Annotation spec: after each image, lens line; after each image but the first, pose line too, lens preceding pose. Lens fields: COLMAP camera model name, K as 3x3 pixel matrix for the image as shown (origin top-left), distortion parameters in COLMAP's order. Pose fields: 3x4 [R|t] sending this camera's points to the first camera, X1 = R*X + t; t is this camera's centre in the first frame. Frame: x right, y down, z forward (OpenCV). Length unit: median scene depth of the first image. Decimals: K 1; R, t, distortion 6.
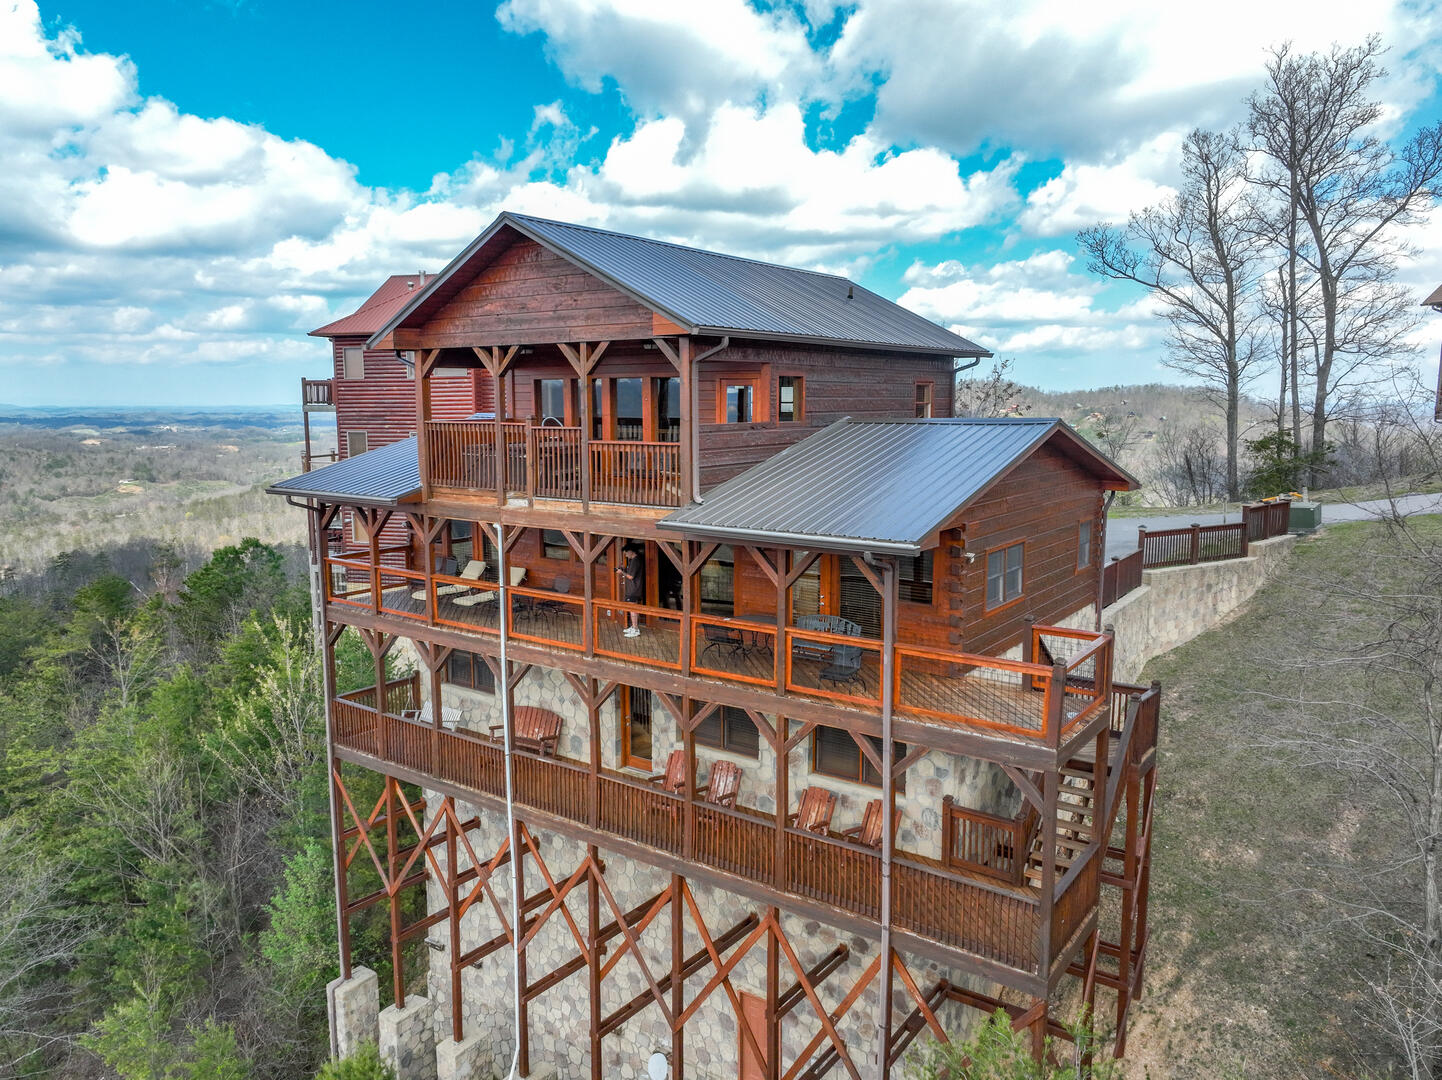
lens RADIAL K [[1012.7, 0, 728.4], [0, 1012.7, 539.7], [0, 0, 1]] dist [-0.005852, 0.018644]
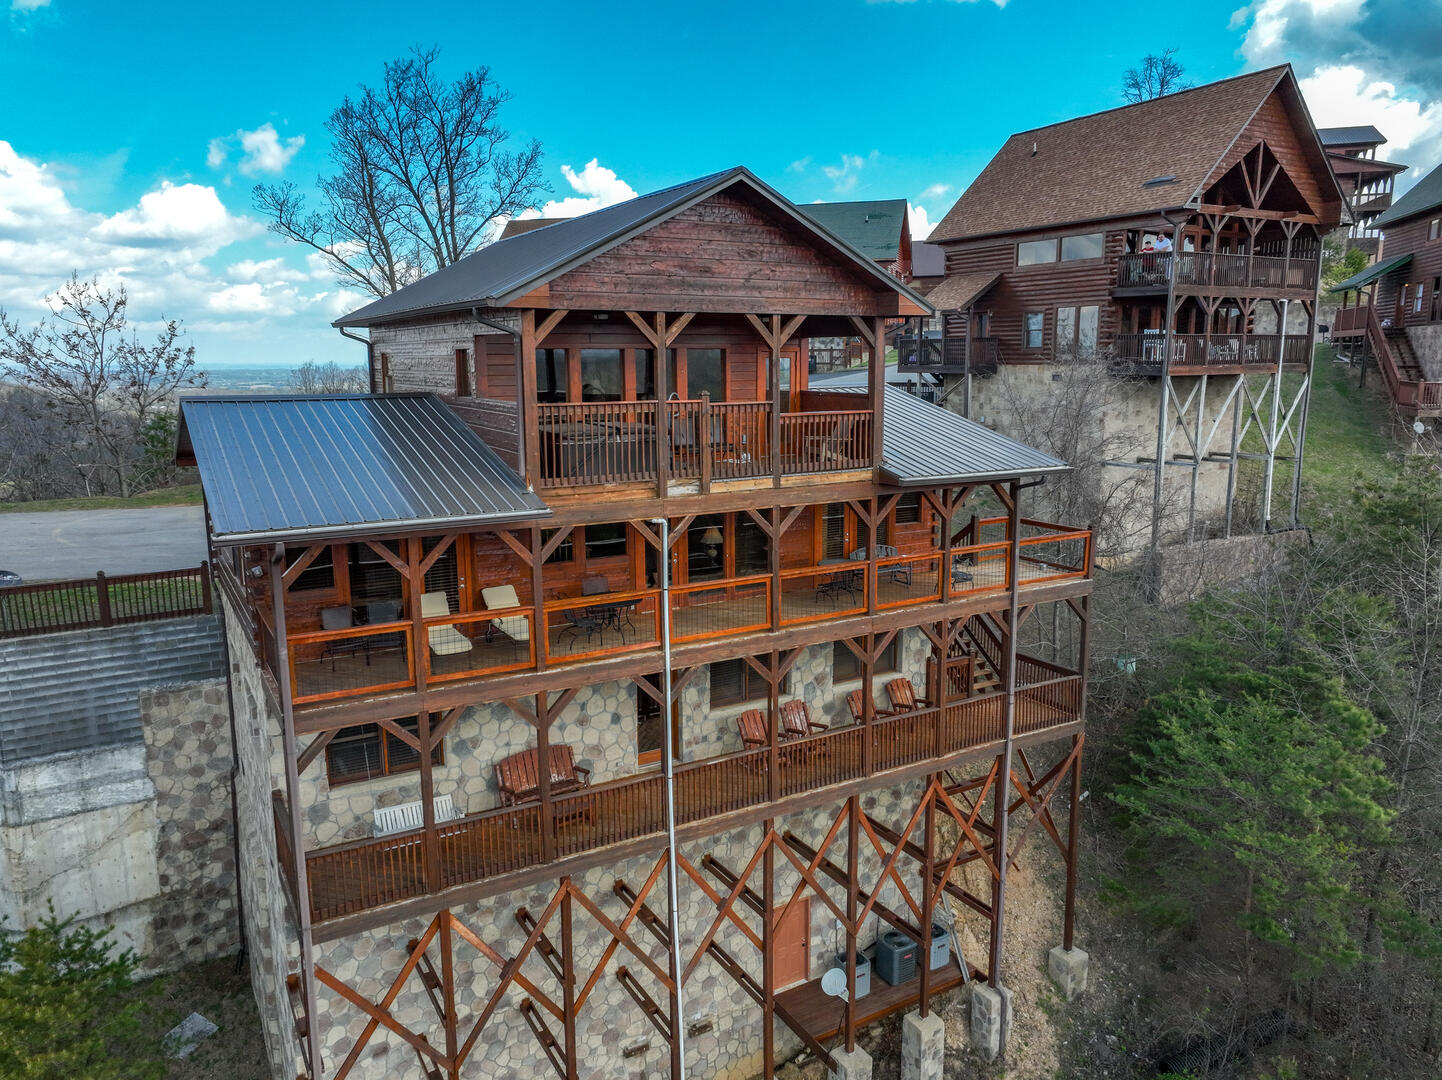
lens RADIAL K [[1012.7, 0, 728.4], [0, 1012.7, 539.7], [0, 0, 1]] dist [-0.005852, 0.018644]
pose [[0.402214, -0.161975, 0.901104, -0.979375], [0.129487, 0.984396, 0.119150, -0.092445], [-0.906343, 0.068758, 0.416912, 0.582659]]
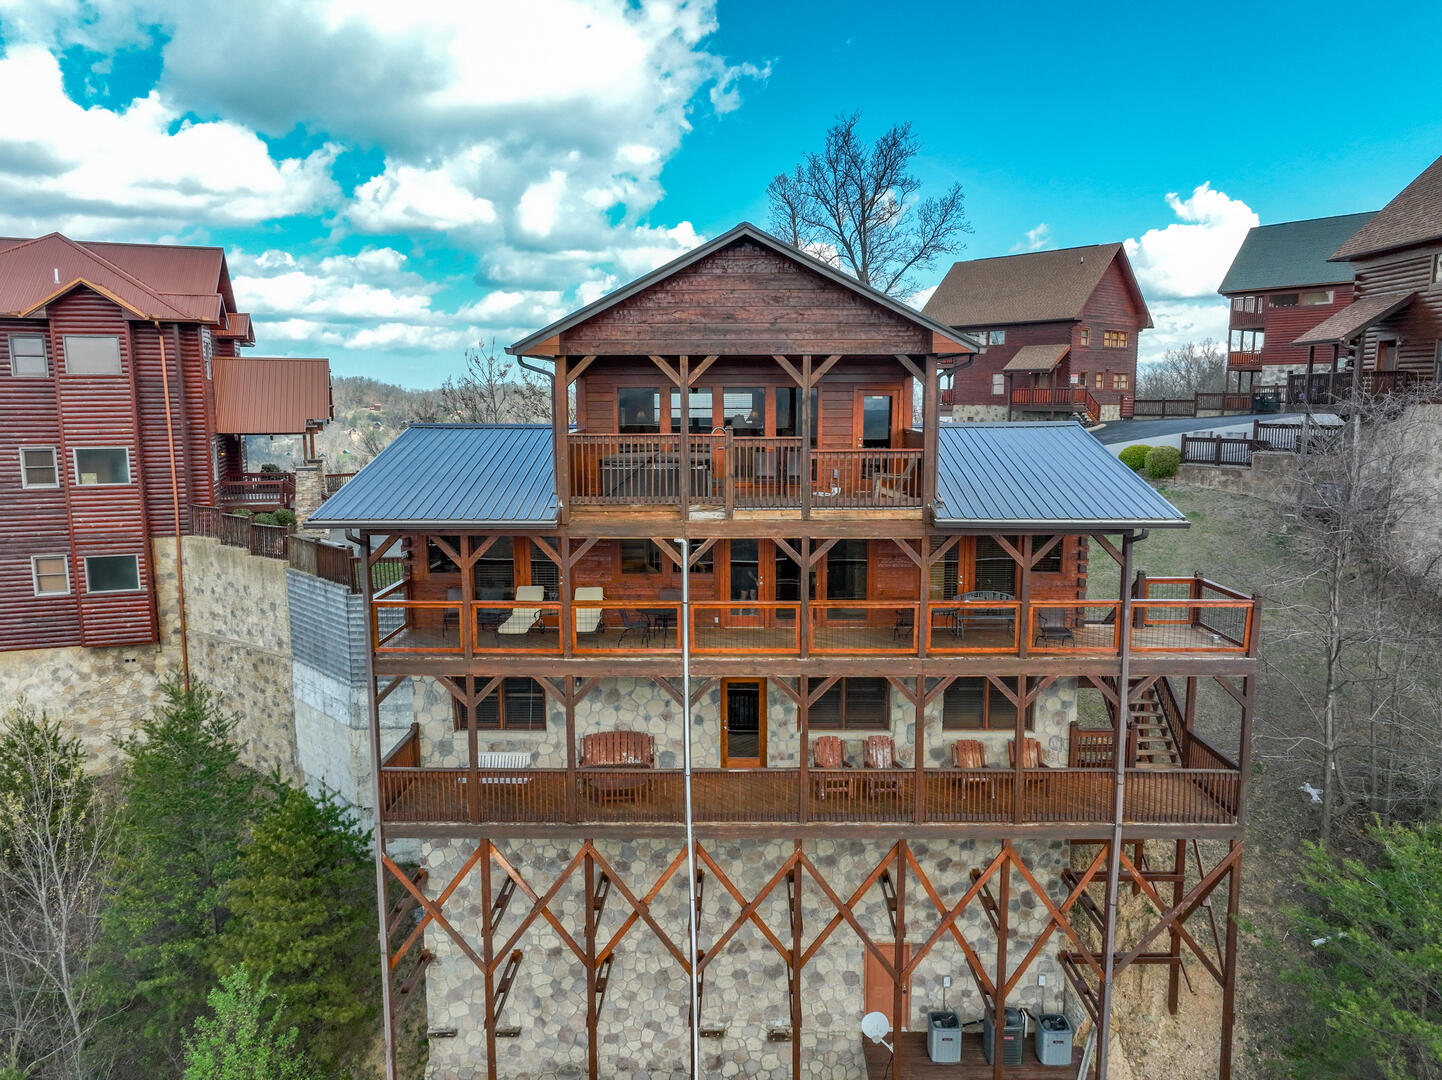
lens RADIAL K [[1012.7, 0, 728.4], [0, 1012.7, 539.7], [0, 0, 1]] dist [-0.005852, 0.018644]
pose [[0.818604, -0.080844, 0.568641, -0.735479], [0.079955, 0.996445, 0.026563, -0.036329], [-0.568767, 0.023721, 0.822157, 0.176672]]
